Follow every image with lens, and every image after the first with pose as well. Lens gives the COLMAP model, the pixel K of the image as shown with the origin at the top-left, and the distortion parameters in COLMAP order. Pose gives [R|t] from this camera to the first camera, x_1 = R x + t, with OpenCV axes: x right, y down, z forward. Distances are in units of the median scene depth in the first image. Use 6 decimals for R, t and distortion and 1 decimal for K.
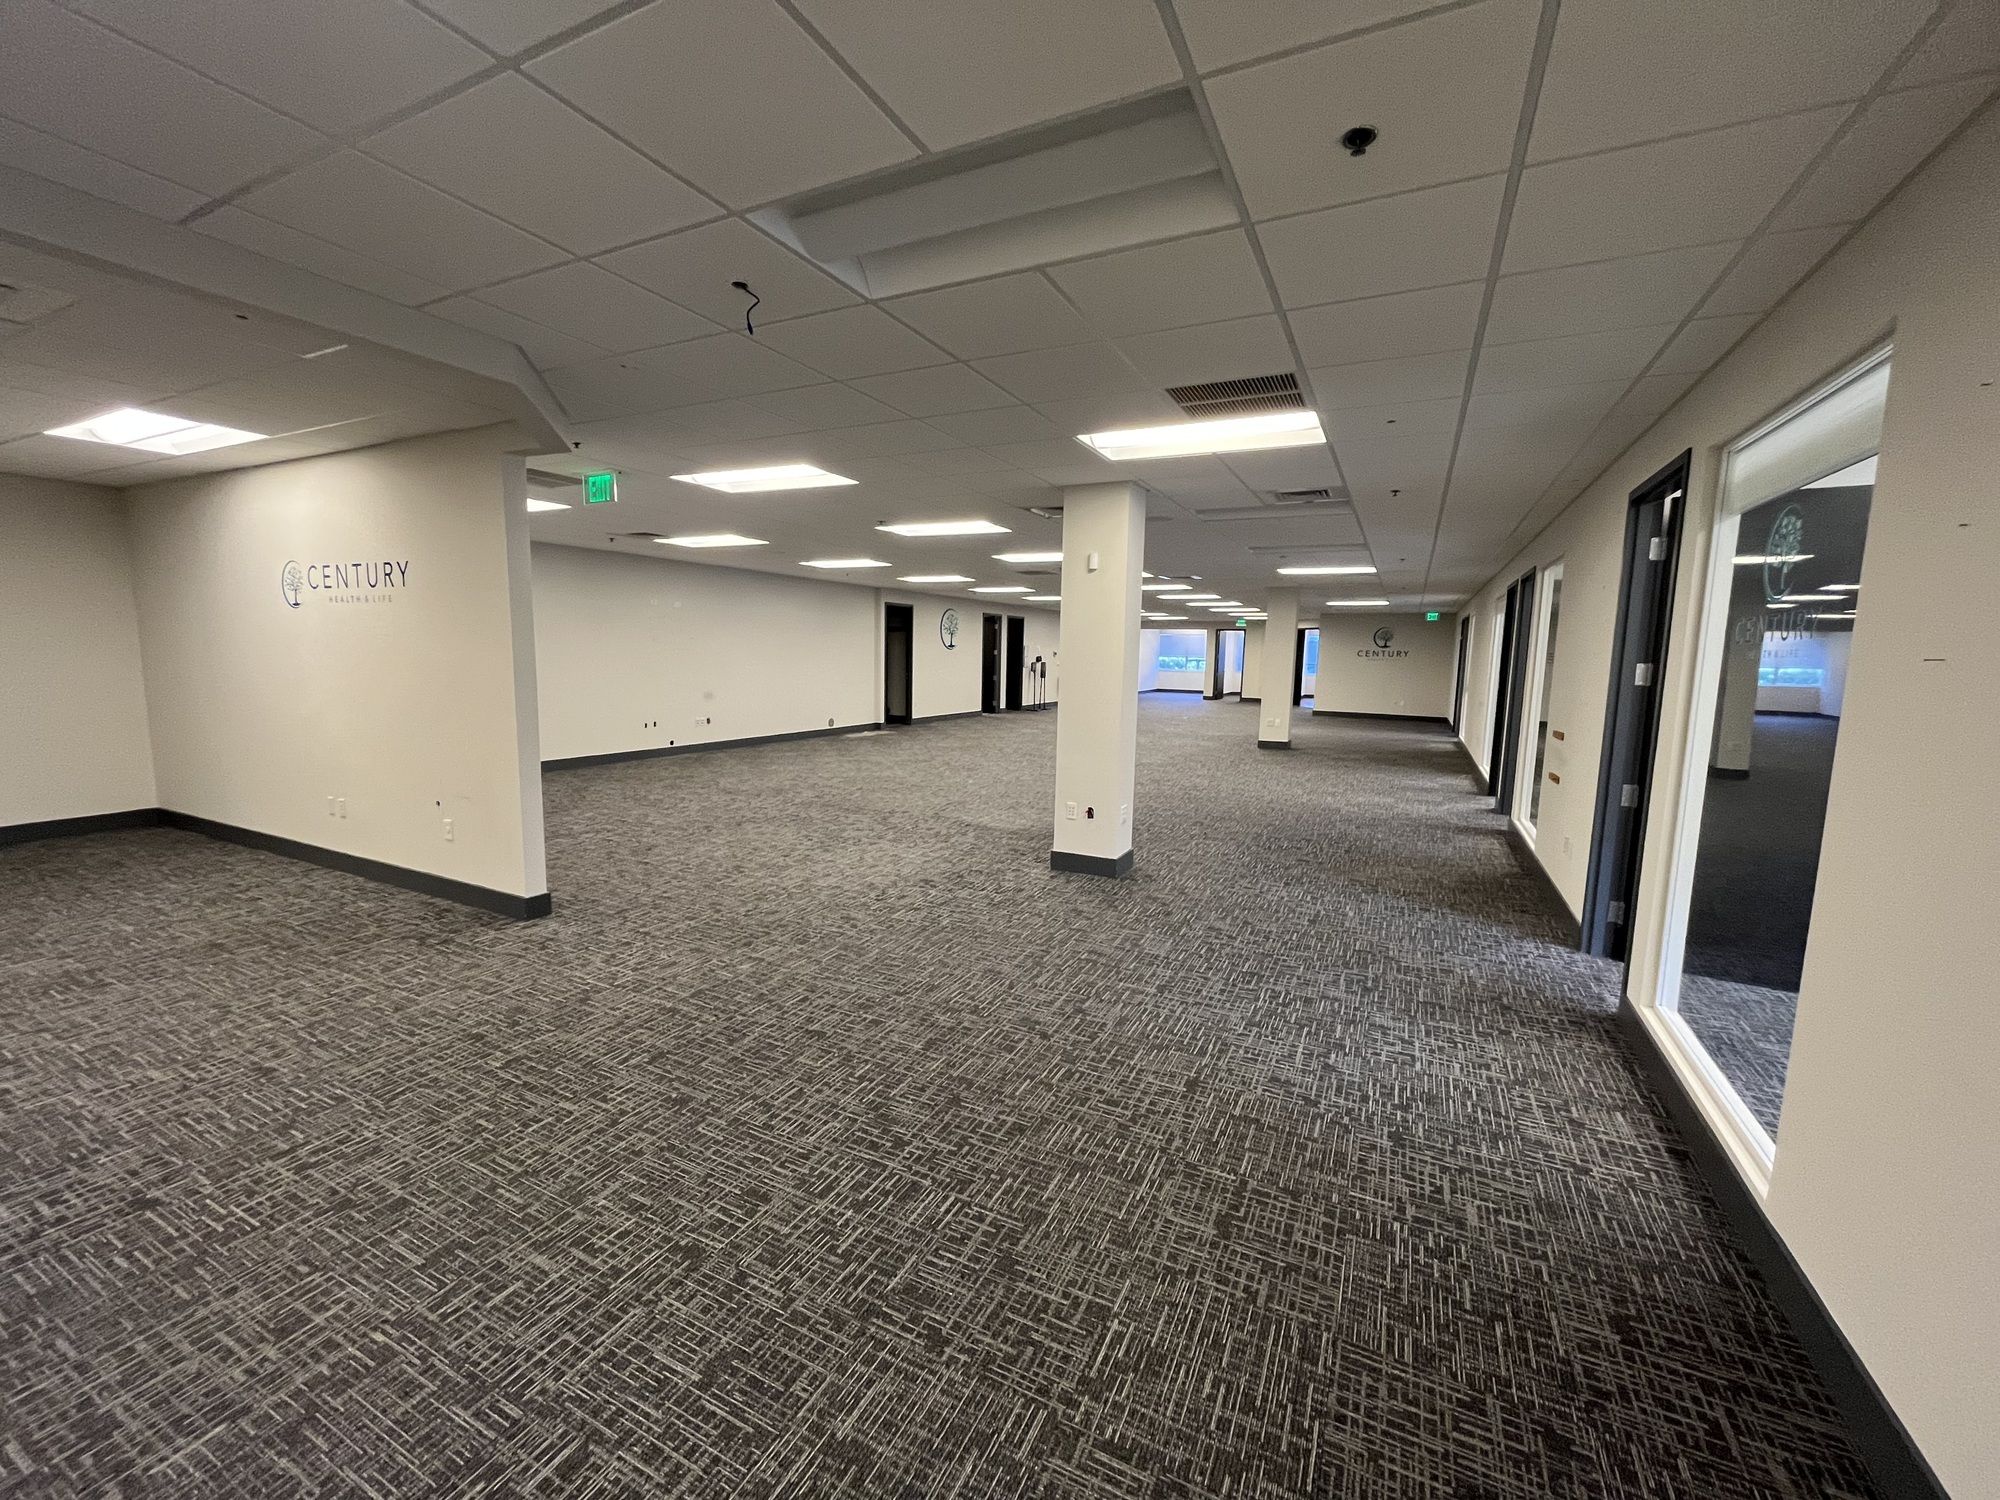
lens RADIAL K [[804.1, 0, 1001.9], [0, 804.1, 753.7], [0, 0, 1]] dist [-0.002176, -0.000494]
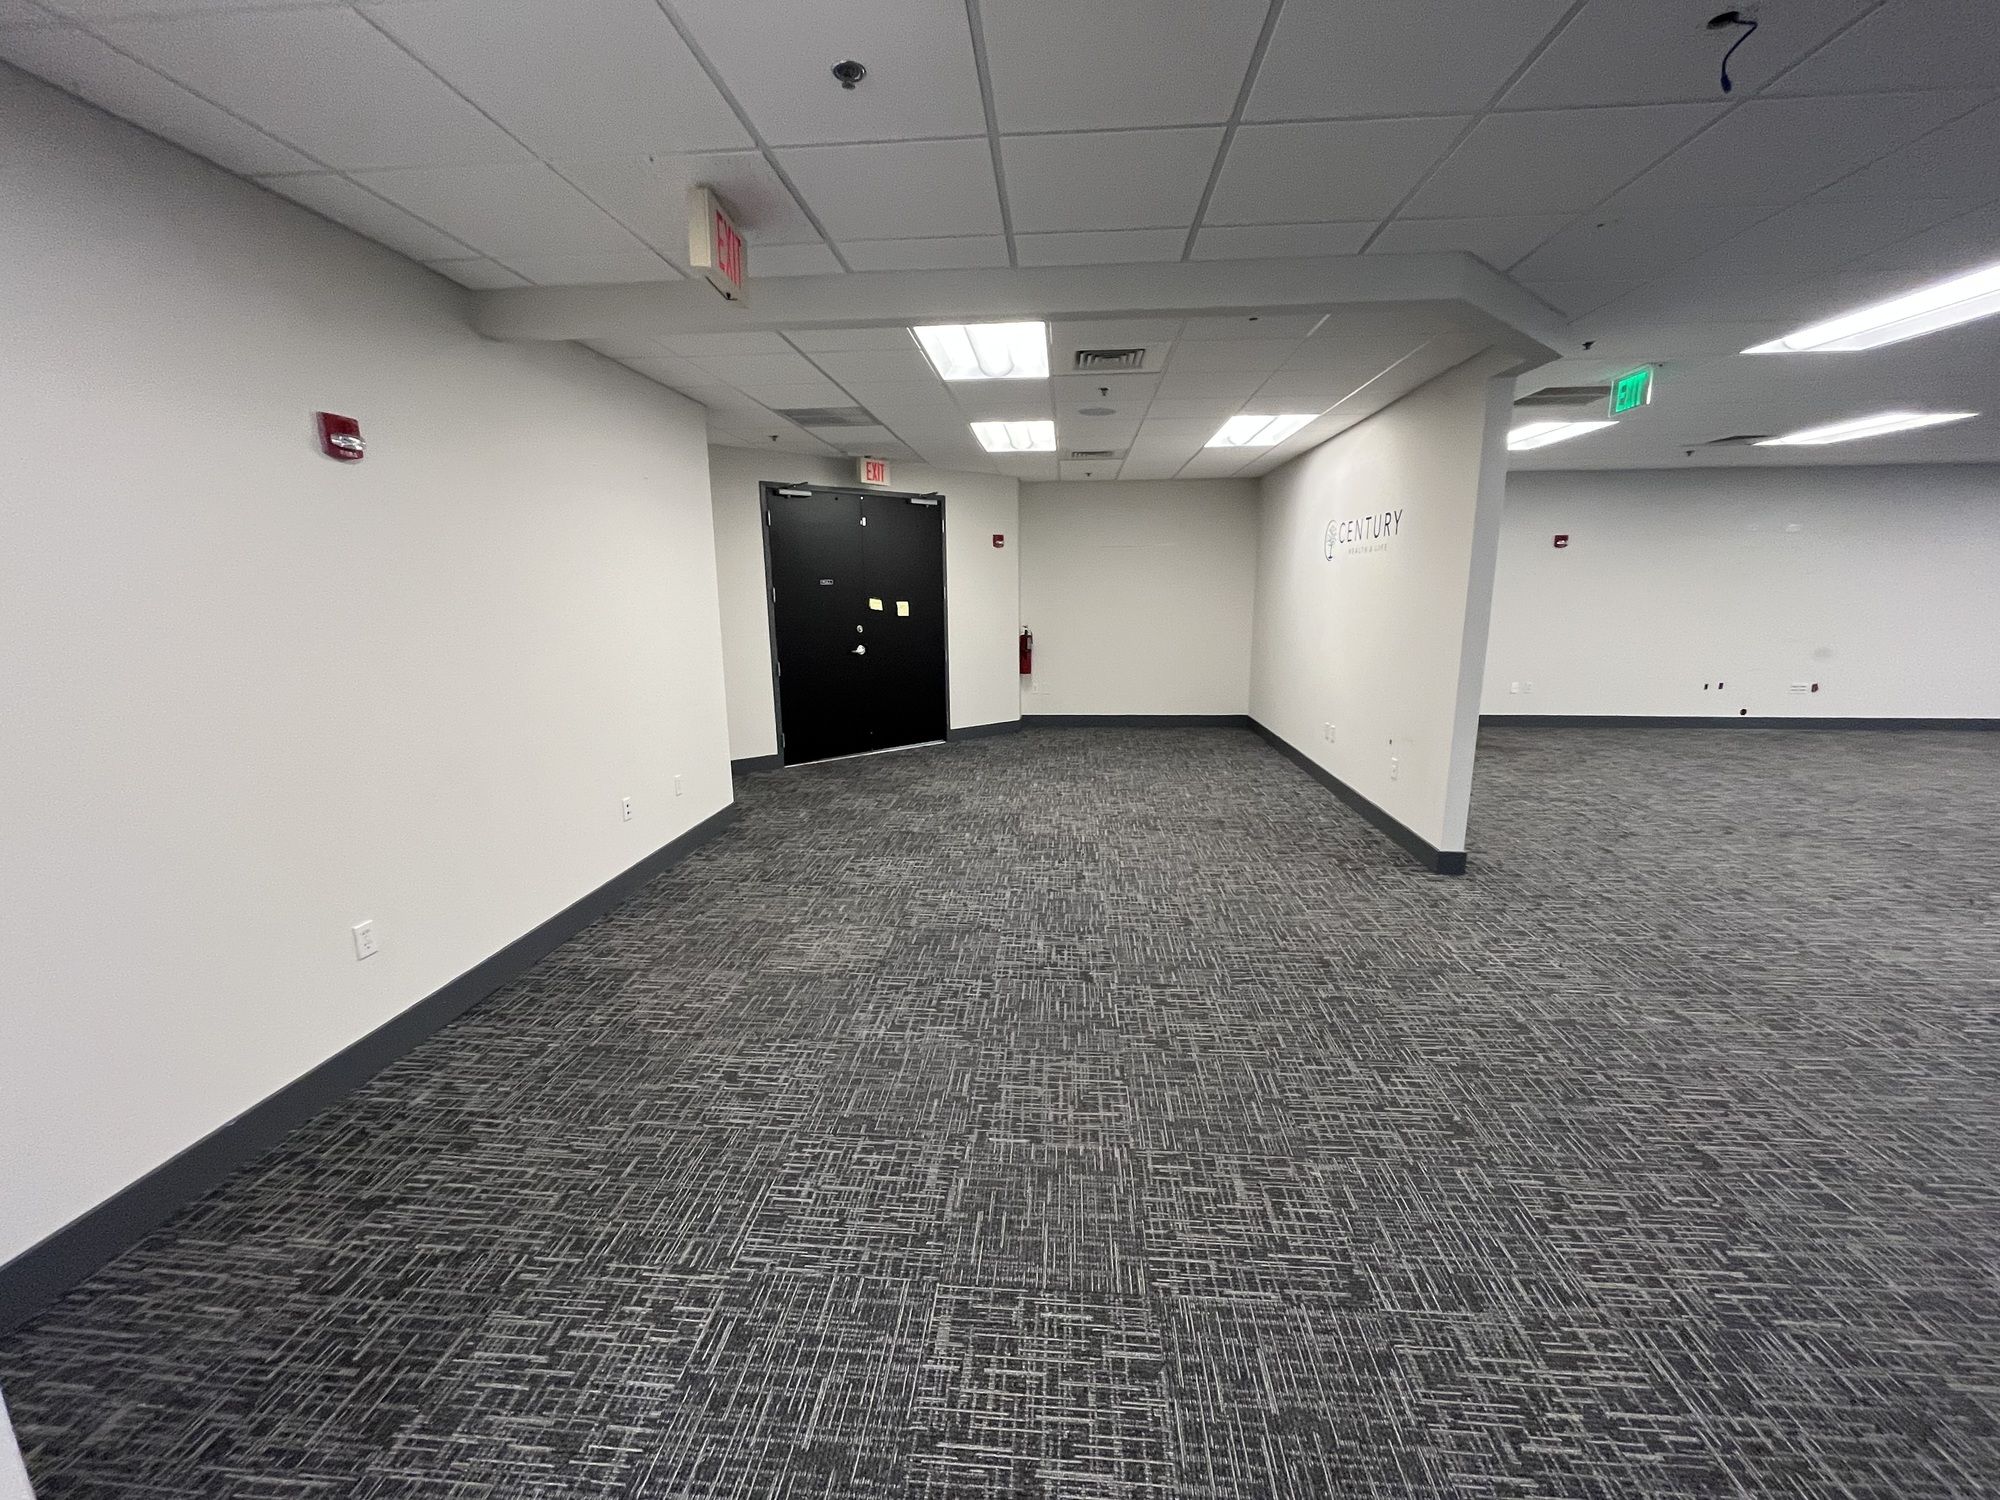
lens RADIAL K [[804.1, 0, 1001.9], [0, 804.1, 753.7], [0, 0, 1]] dist [-0.002176, -0.000494]
pose [[0.377097, 0.162417, -0.911822, 0.135336], [-0.101243, 0.985833, 0.133729, -0.023622], [0.920624, 0.041887, 0.388198, 0.225795]]
